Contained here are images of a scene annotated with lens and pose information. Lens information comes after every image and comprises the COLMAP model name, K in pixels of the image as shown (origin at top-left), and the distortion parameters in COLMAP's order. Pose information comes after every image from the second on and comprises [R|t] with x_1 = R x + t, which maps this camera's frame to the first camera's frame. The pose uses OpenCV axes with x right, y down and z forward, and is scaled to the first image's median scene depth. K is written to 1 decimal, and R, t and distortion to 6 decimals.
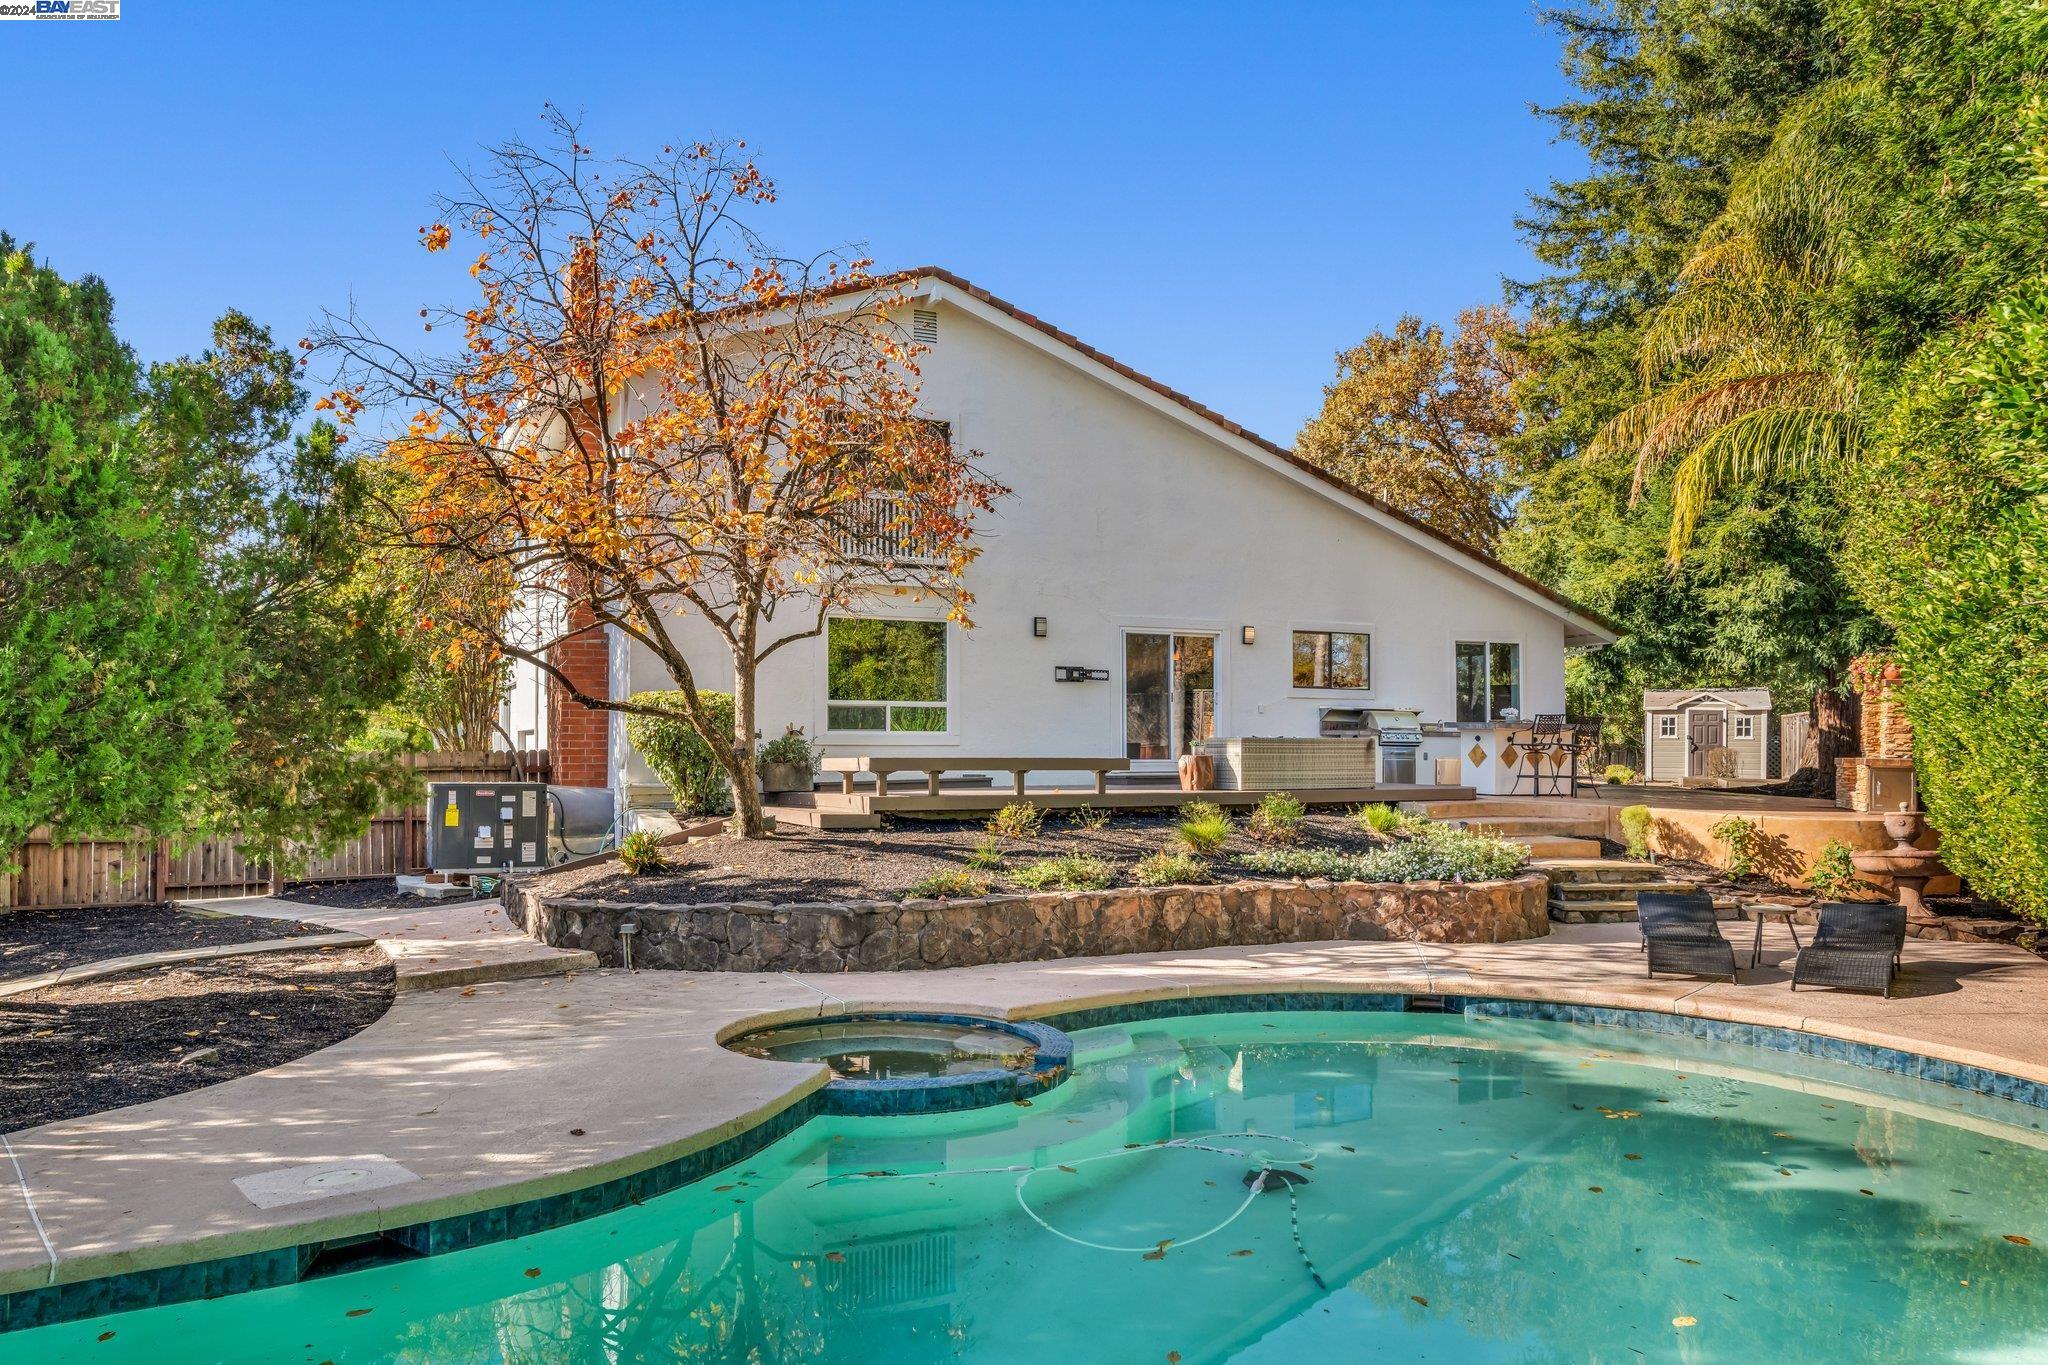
lens RADIAL K [[1373.9, 0, 966.9], [0, 1373.9, 715.9], [0, 0, 1]] dist [0.001300, -0.002165]
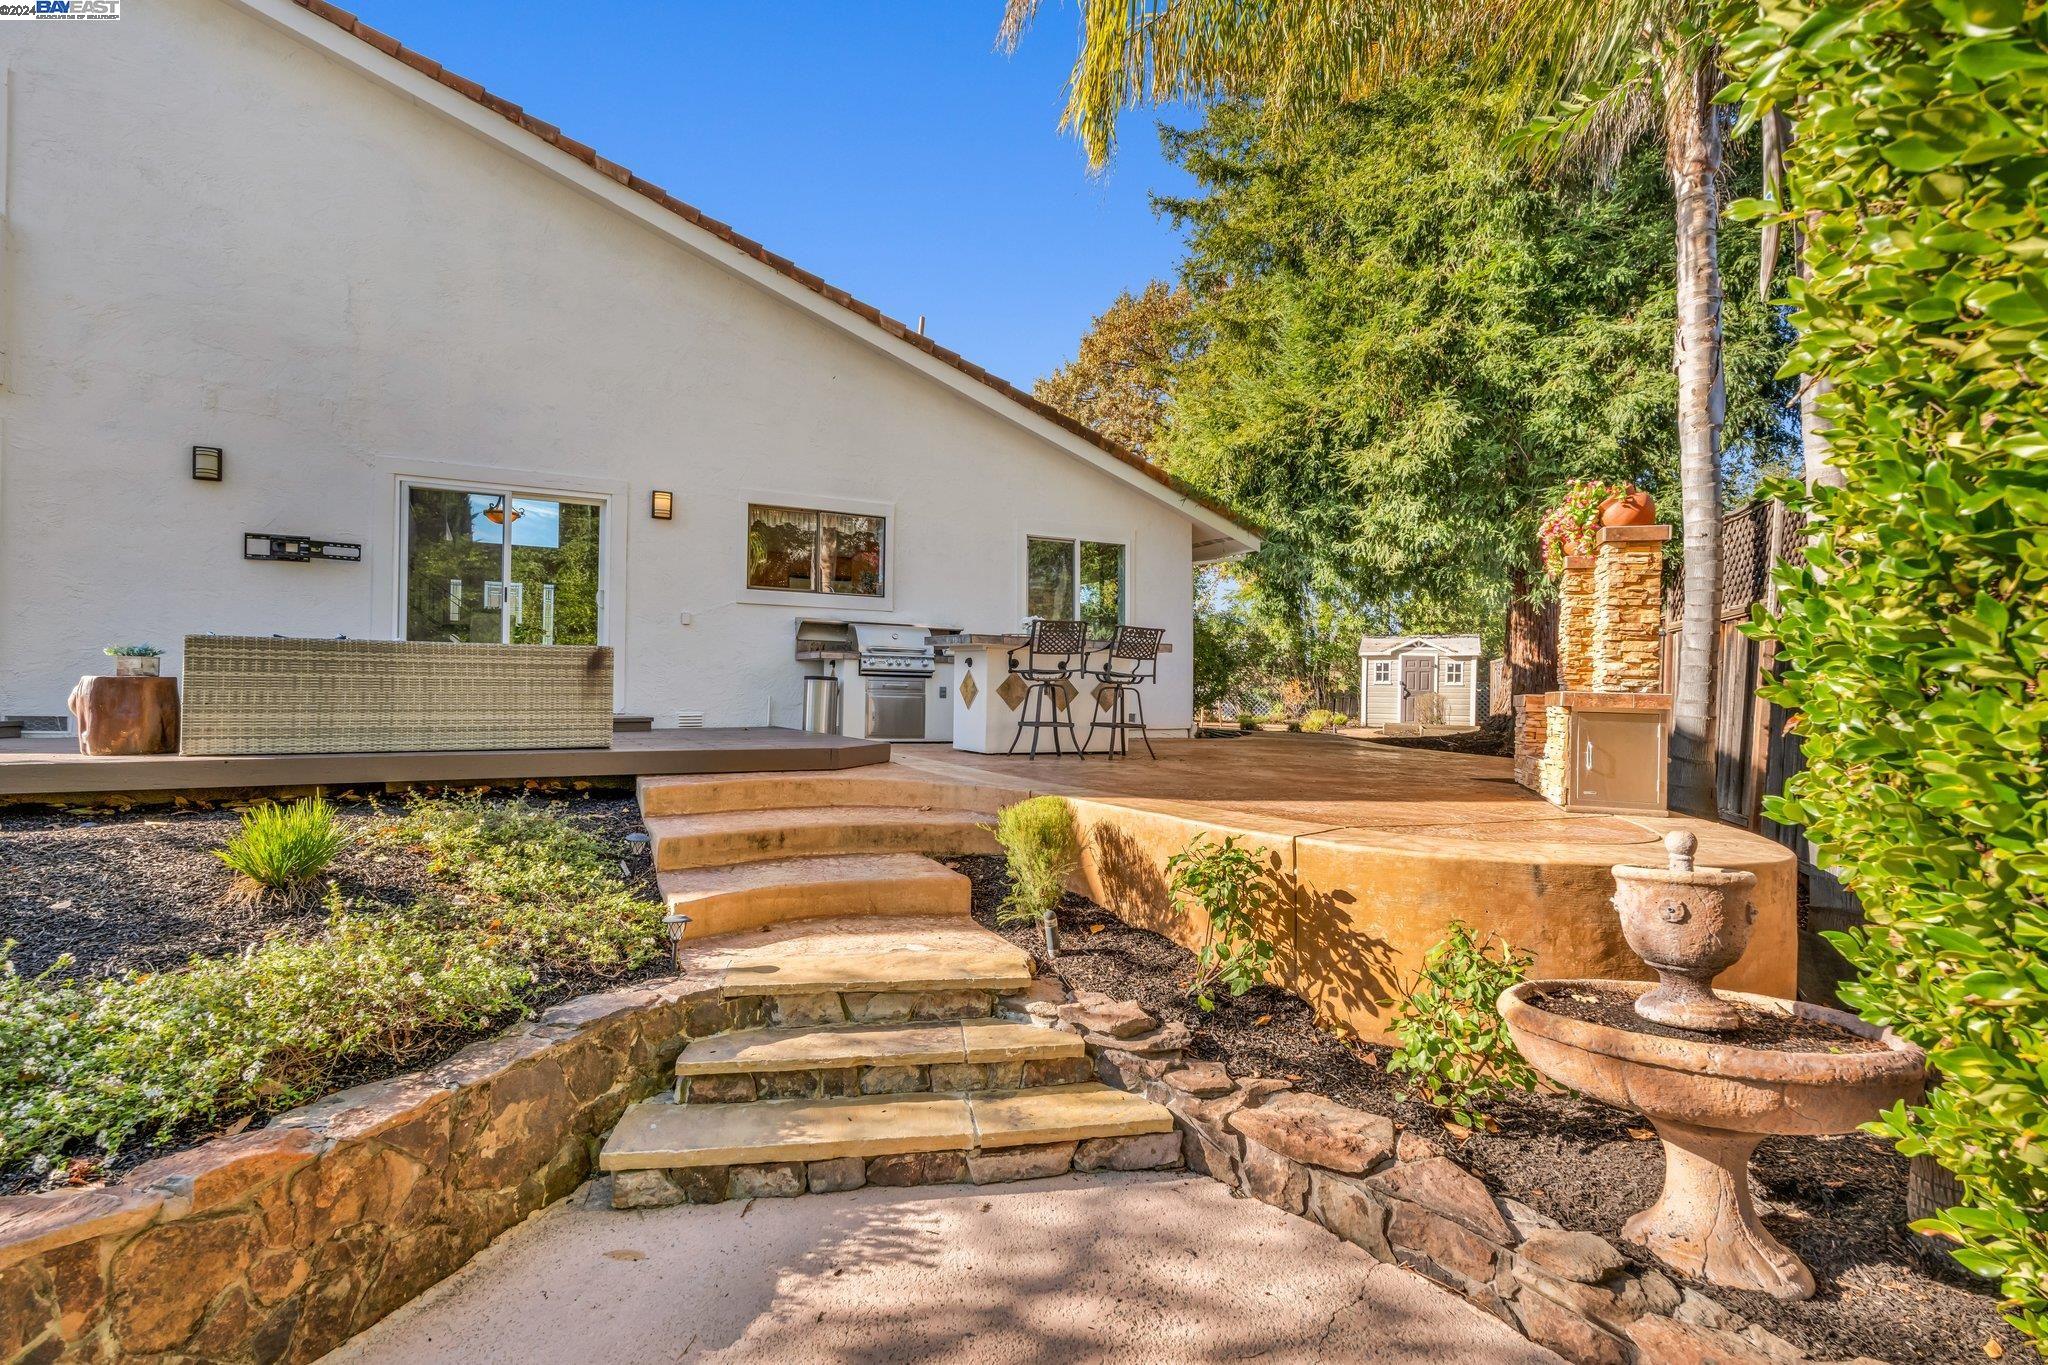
lens RADIAL K [[976.9, 0, 1024.0], [0, 976.9, 682.5], [0, 0, 1]] dist [-0.012146, -0.000548]
pose [[0.997843, 0.008115, 0.065143, 0.393993], [-0.008596, 0.999938, 0.007117, 0.023631], [-0.065081, -0.007662, 0.997851, 0.597717]]
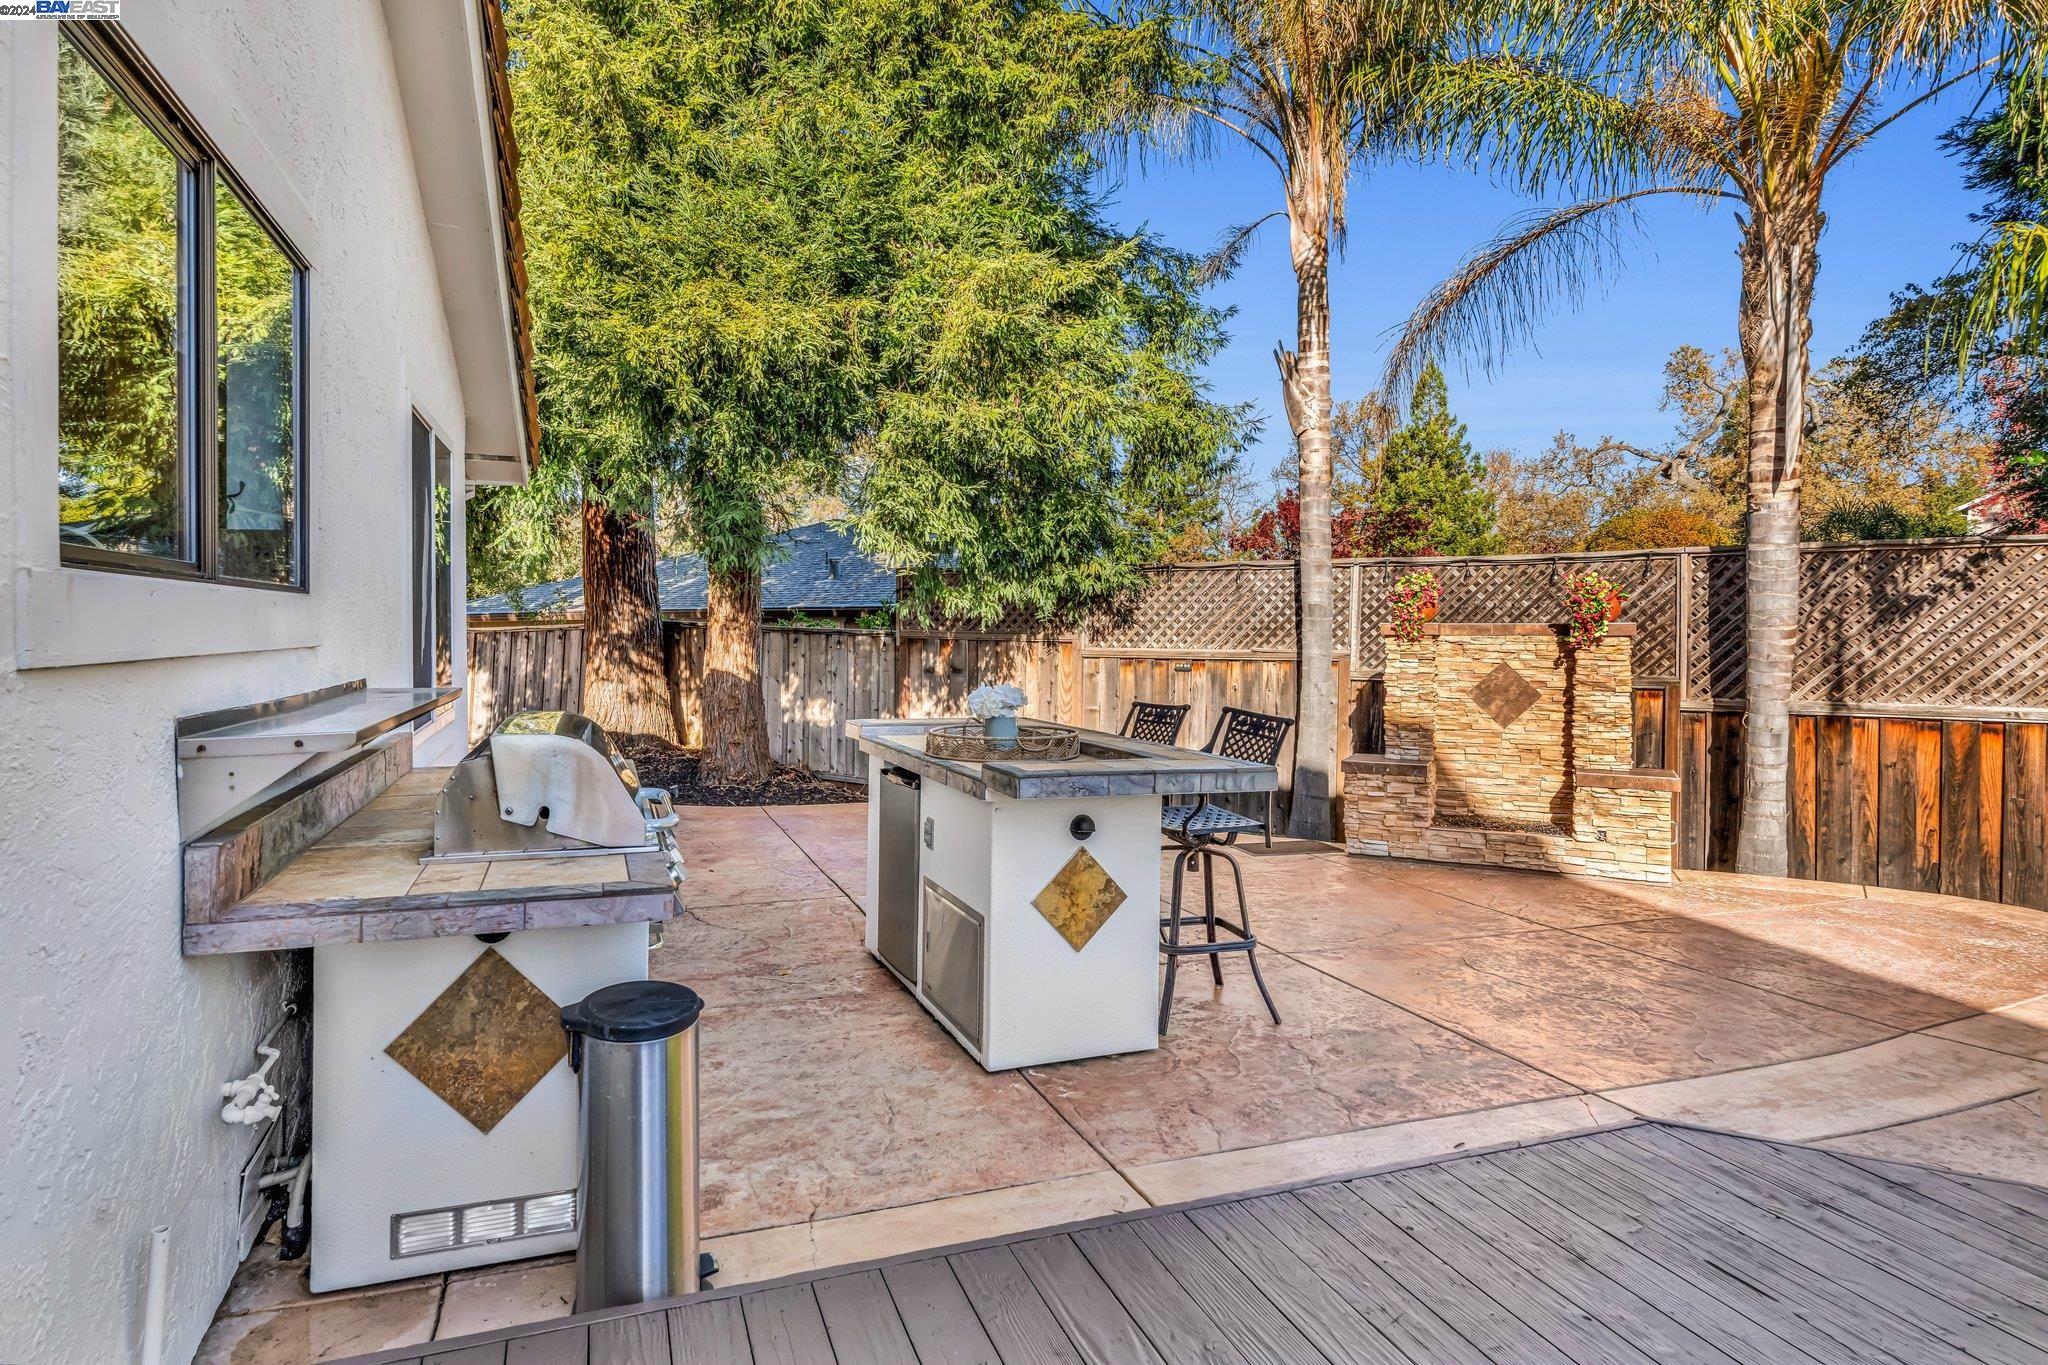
lens RADIAL K [[1105.3, 0, 955.4], [0, 1105.3, 621.4], [0, 0, 1]] dist [-0.002428, -0.000154]
pose [[0.099894, -0.004755, 0.994987, 0.193928], [-0.021823, 0.999738, 0.006968, -0.021305], [-0.994759, -0.022410, 0.099765, 1.075179]]
